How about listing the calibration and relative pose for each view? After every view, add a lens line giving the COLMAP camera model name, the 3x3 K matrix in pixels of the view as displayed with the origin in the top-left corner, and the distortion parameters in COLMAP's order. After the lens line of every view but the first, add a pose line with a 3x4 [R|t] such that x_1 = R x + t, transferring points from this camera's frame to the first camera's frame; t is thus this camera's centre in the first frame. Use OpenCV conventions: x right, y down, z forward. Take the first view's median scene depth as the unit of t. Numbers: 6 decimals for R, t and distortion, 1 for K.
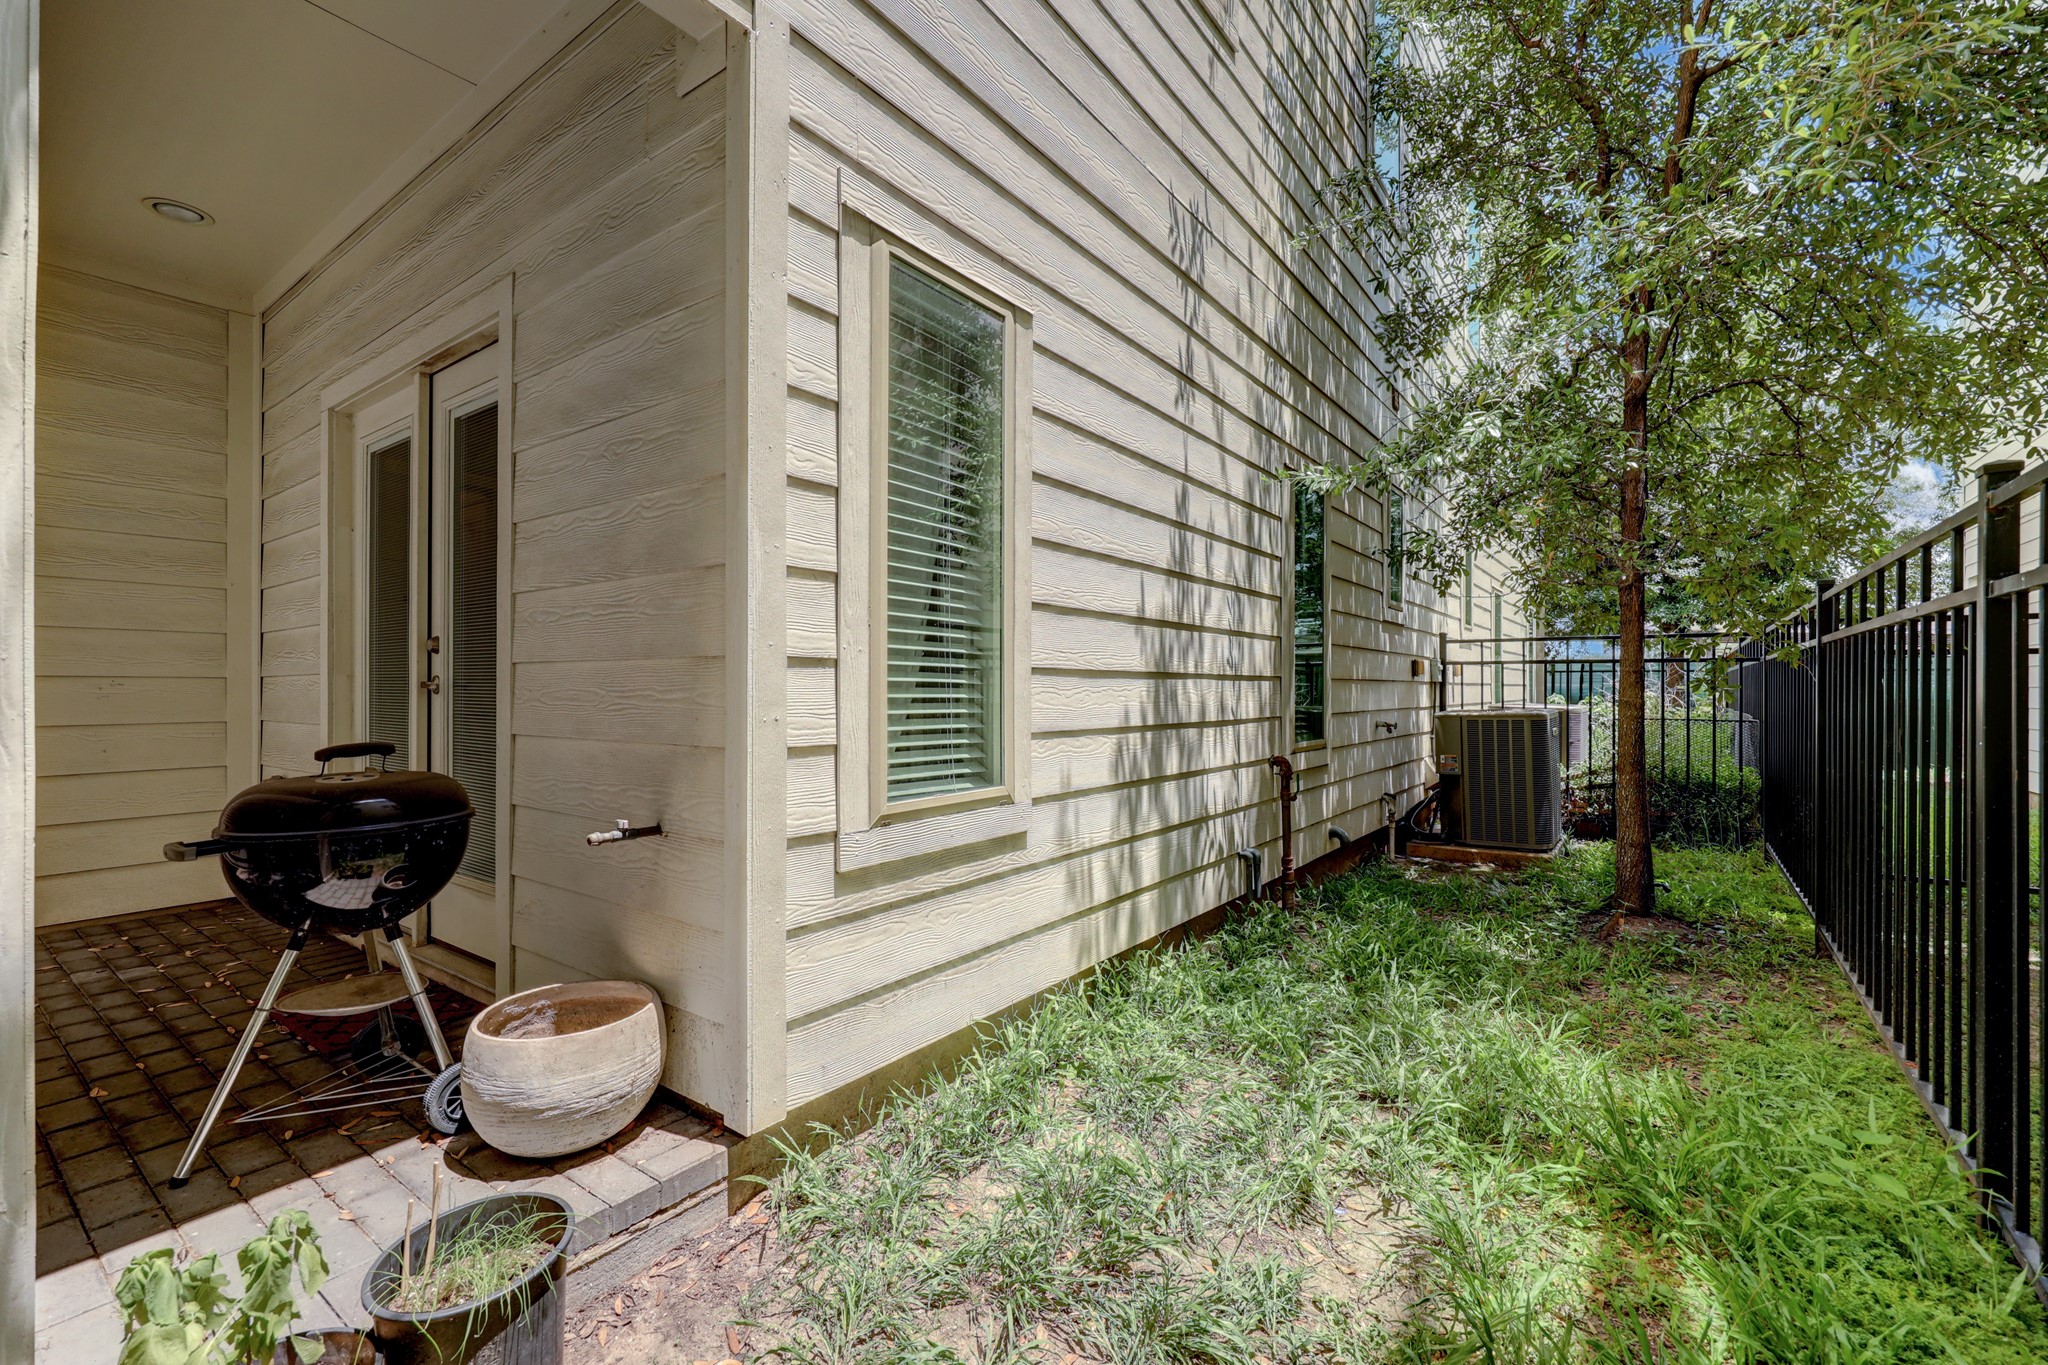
lens RADIAL K [[854.8, 0, 1026.8], [0, 854.8, 684.0], [0, 0, 1]] dist [-0.000122, -0.000114]
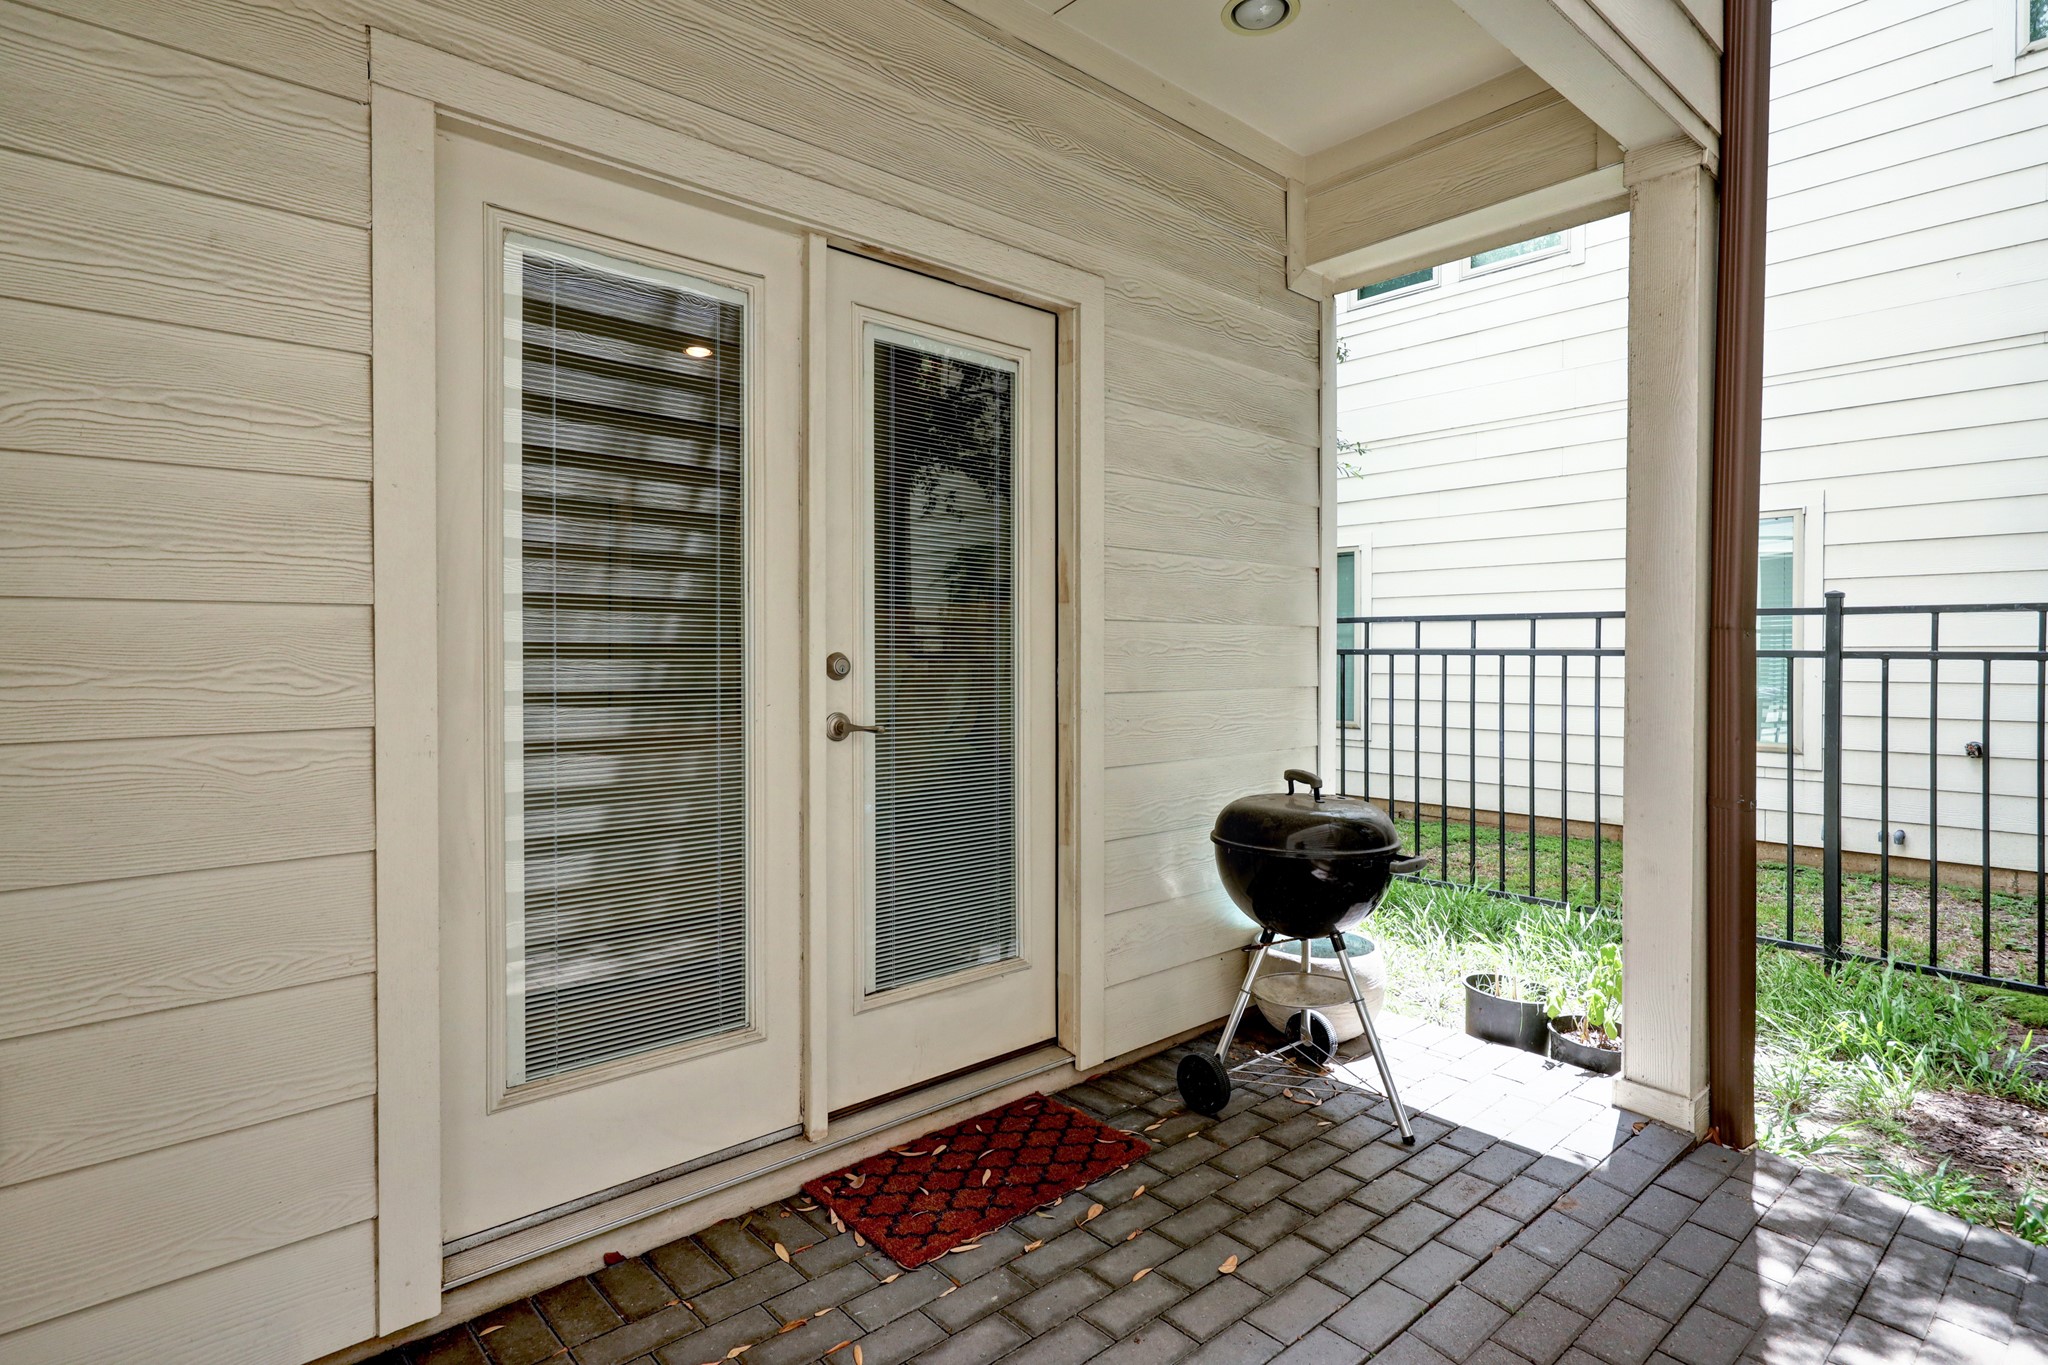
lens RADIAL K [[1053.9, 0, 1022.6], [0, 1053.9, 673.6], [0, 0, 1]] dist [-0.000492, -0.000021]
pose [[0.218971, -0.011422, 0.975665, -1.884026], [0.001133, 0.999934, 0.011452, -0.063567], [-0.975731, -0.001402, 0.218969, 0.892427]]
